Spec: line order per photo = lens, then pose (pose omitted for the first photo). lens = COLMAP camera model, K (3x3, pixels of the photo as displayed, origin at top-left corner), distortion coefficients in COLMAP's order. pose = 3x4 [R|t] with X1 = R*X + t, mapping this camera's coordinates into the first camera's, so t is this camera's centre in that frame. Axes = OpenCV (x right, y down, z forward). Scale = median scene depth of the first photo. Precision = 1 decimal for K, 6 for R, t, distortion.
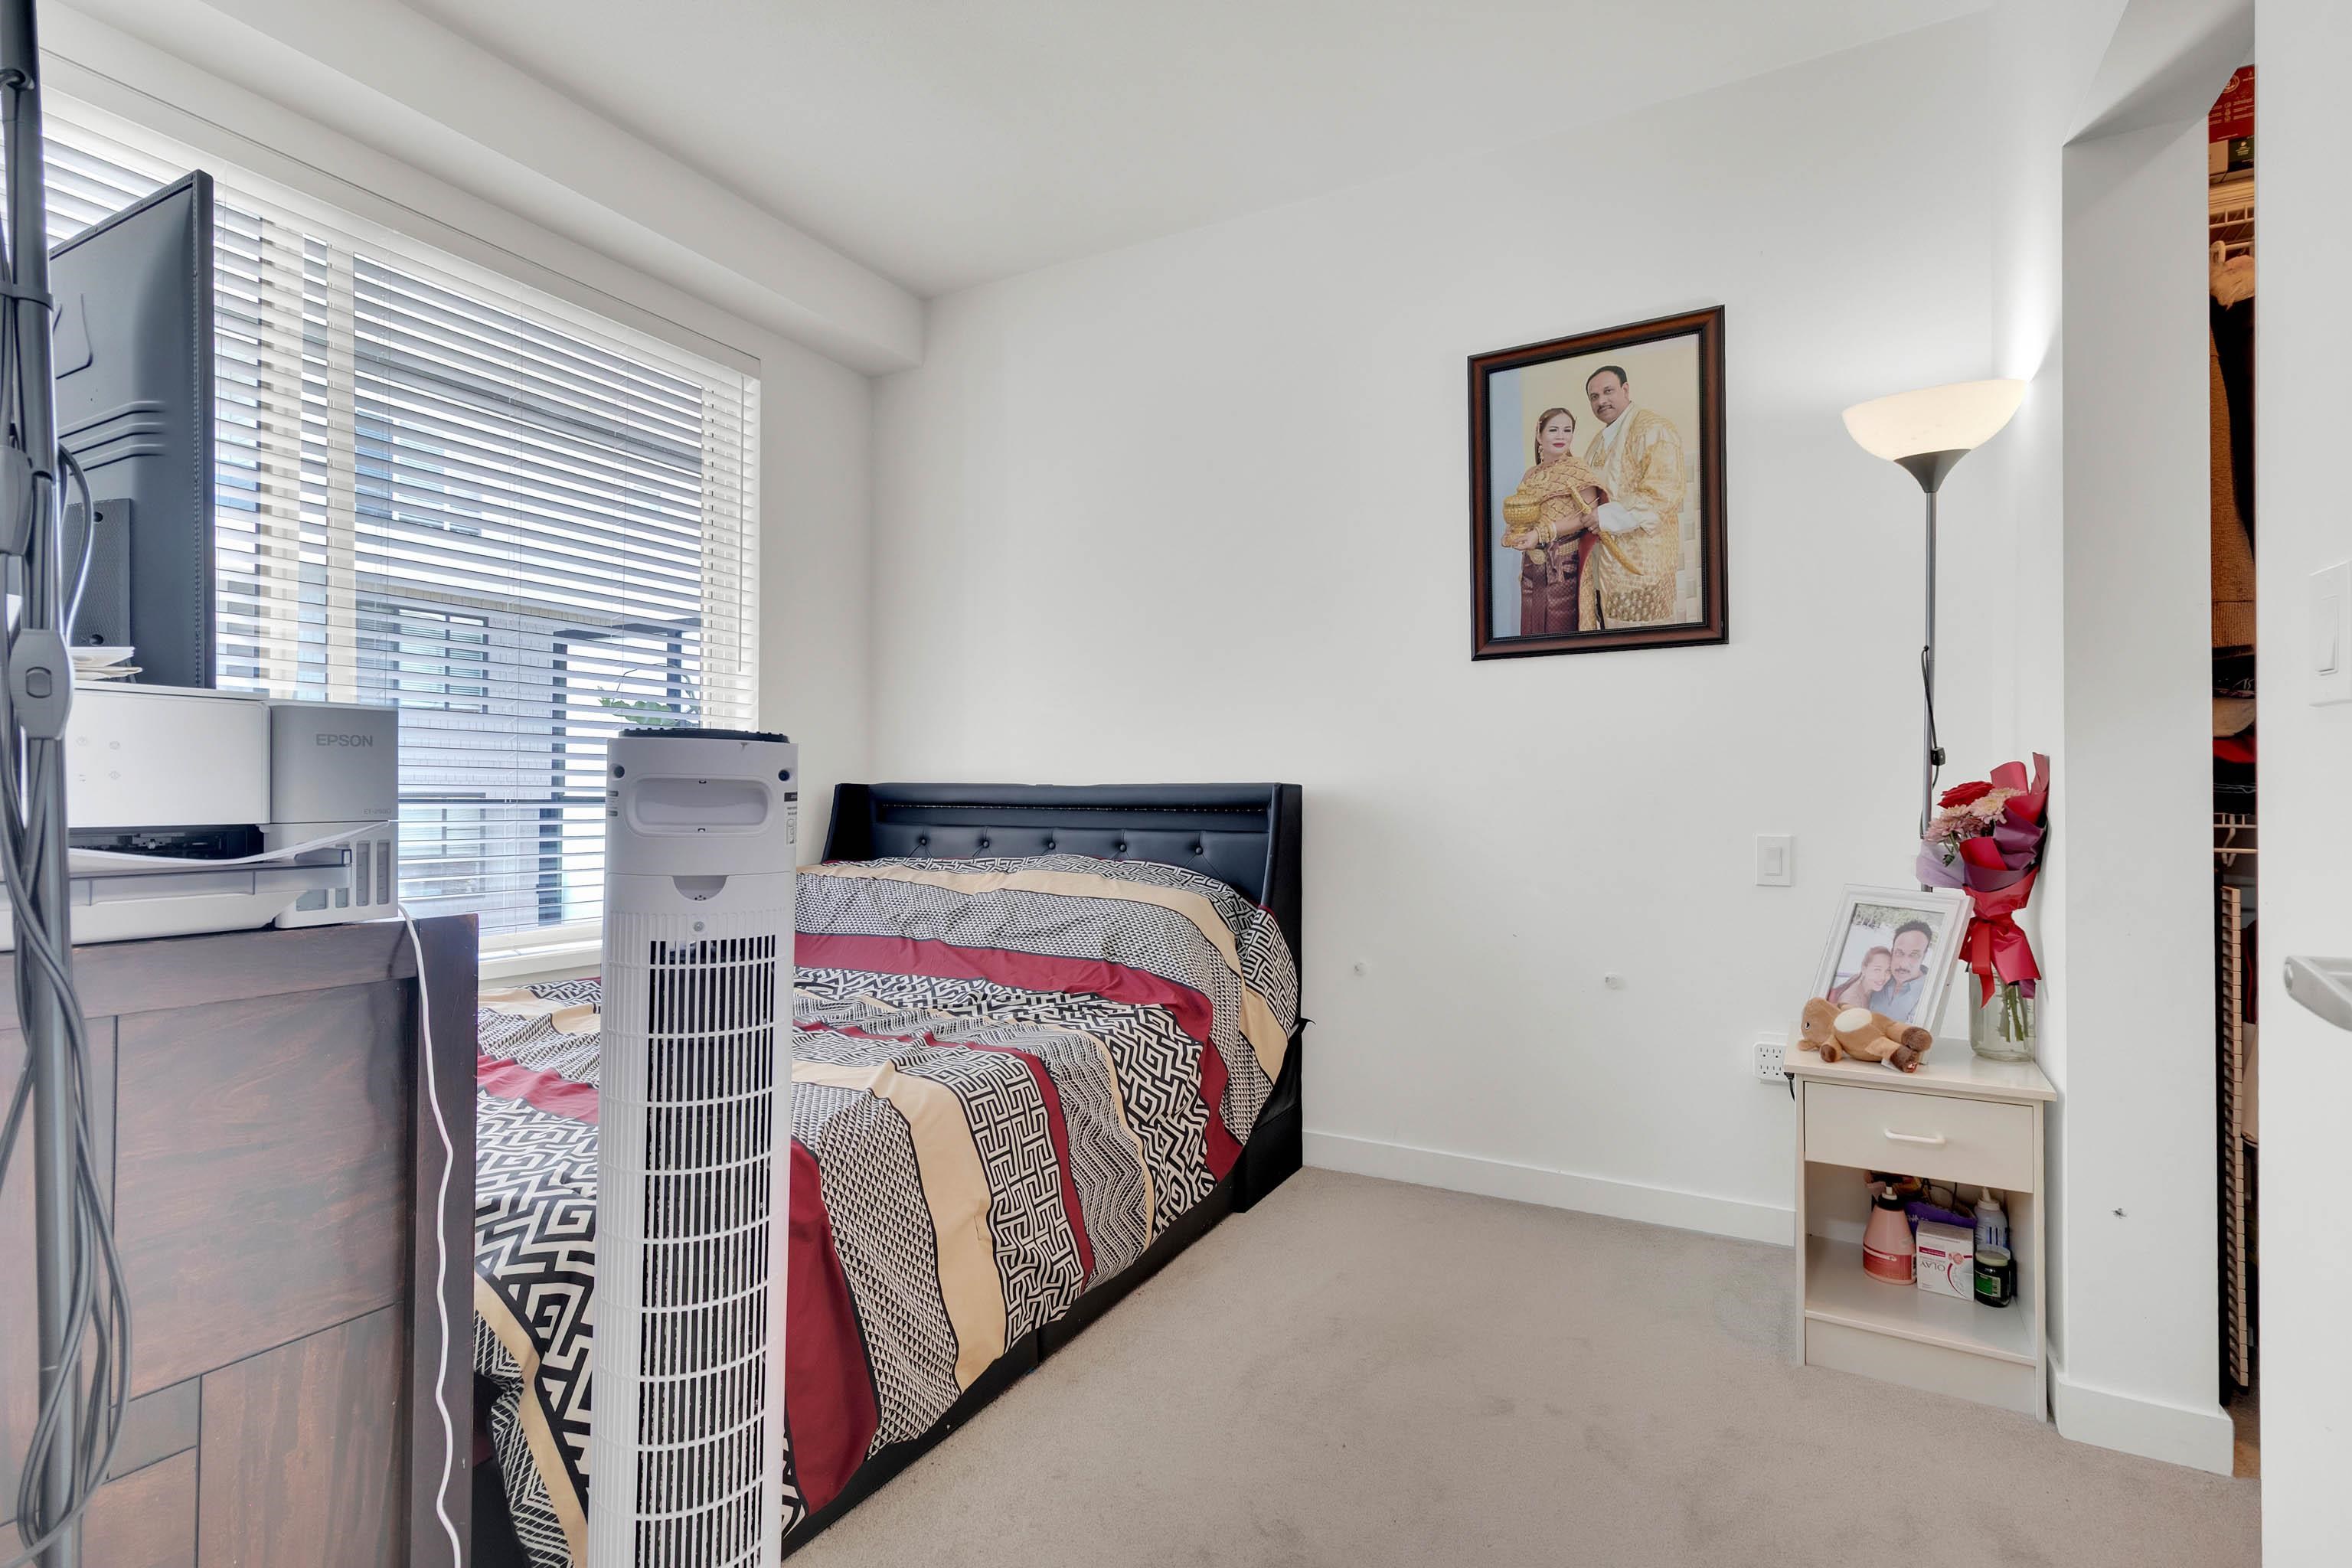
lens RADIAL K [[1092.8, 0, 1174.8], [0, 1092.8, 762.2], [0, 0, 1]] dist [0.000189, 0.000272]
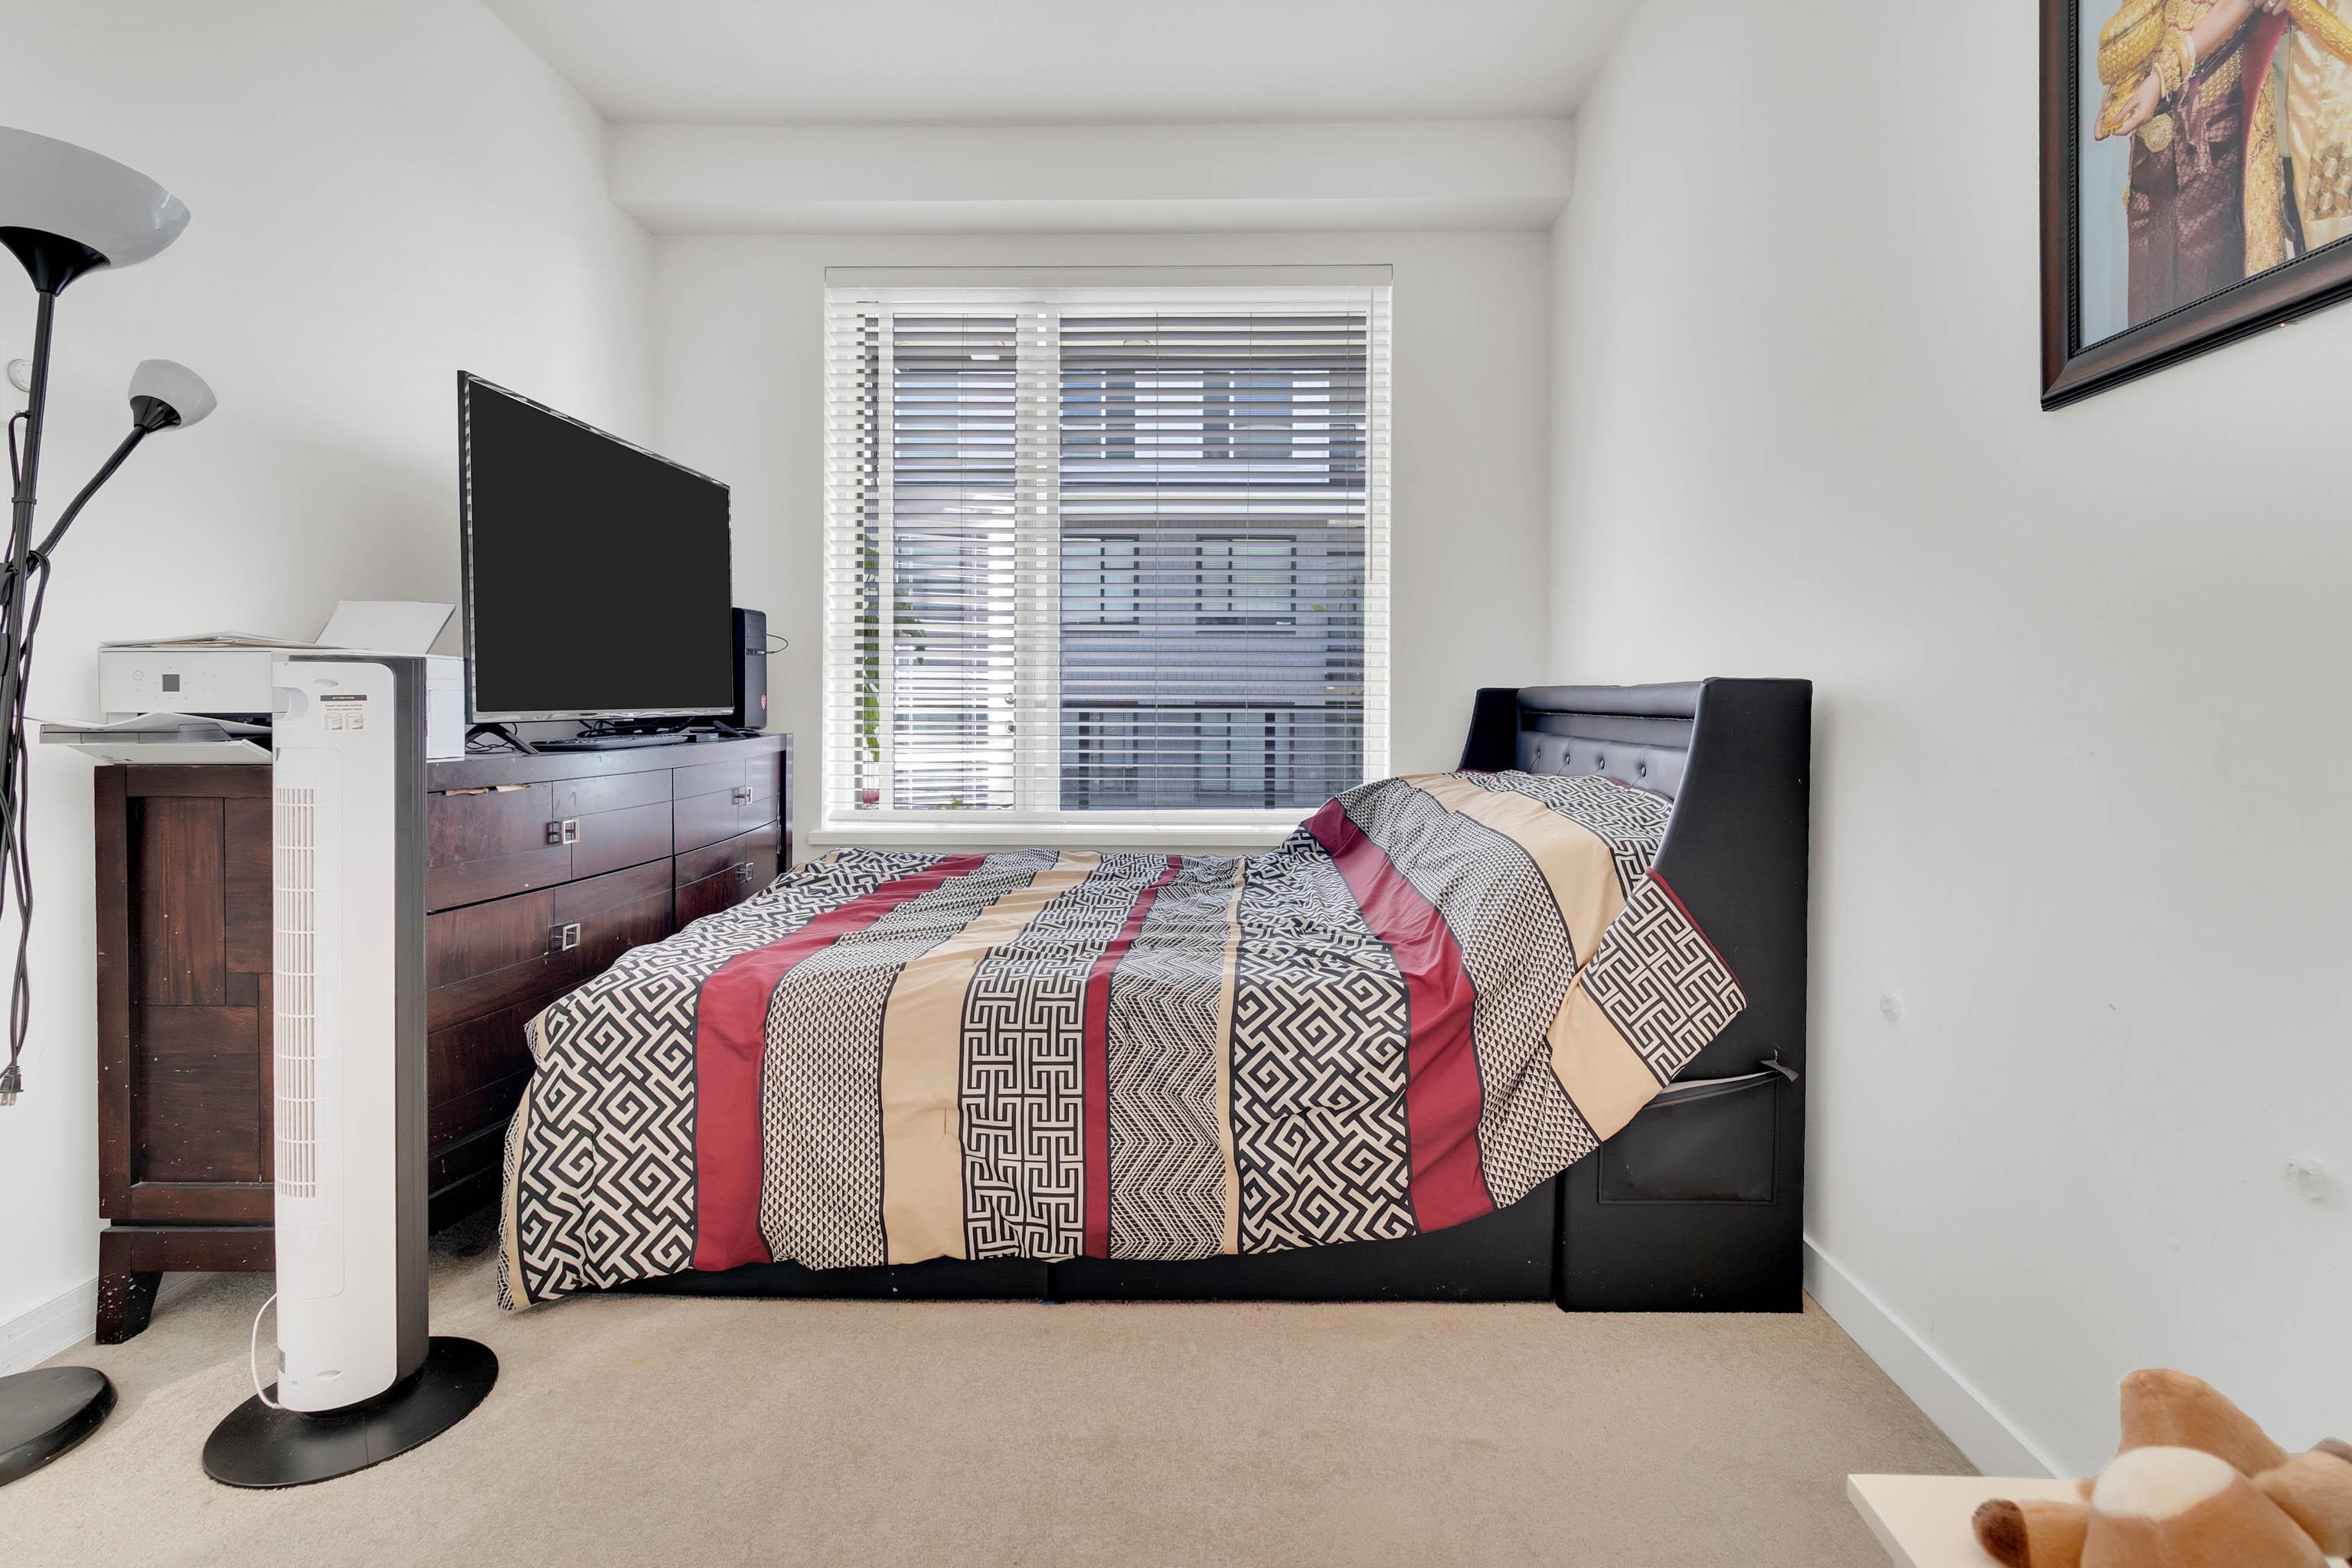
lens RADIAL K [[1096.1, 0, 1179.9], [0, 1096.1, 705.1], [0, 0, 1]] dist [0.001461, 0.000608]
pose [[0.480850, 0.002352, -0.876800, 0.539221], [0.021120, 0.999675, 0.014264, 0.020754], [0.876549, -0.025376, 0.480644, 0.469114]]
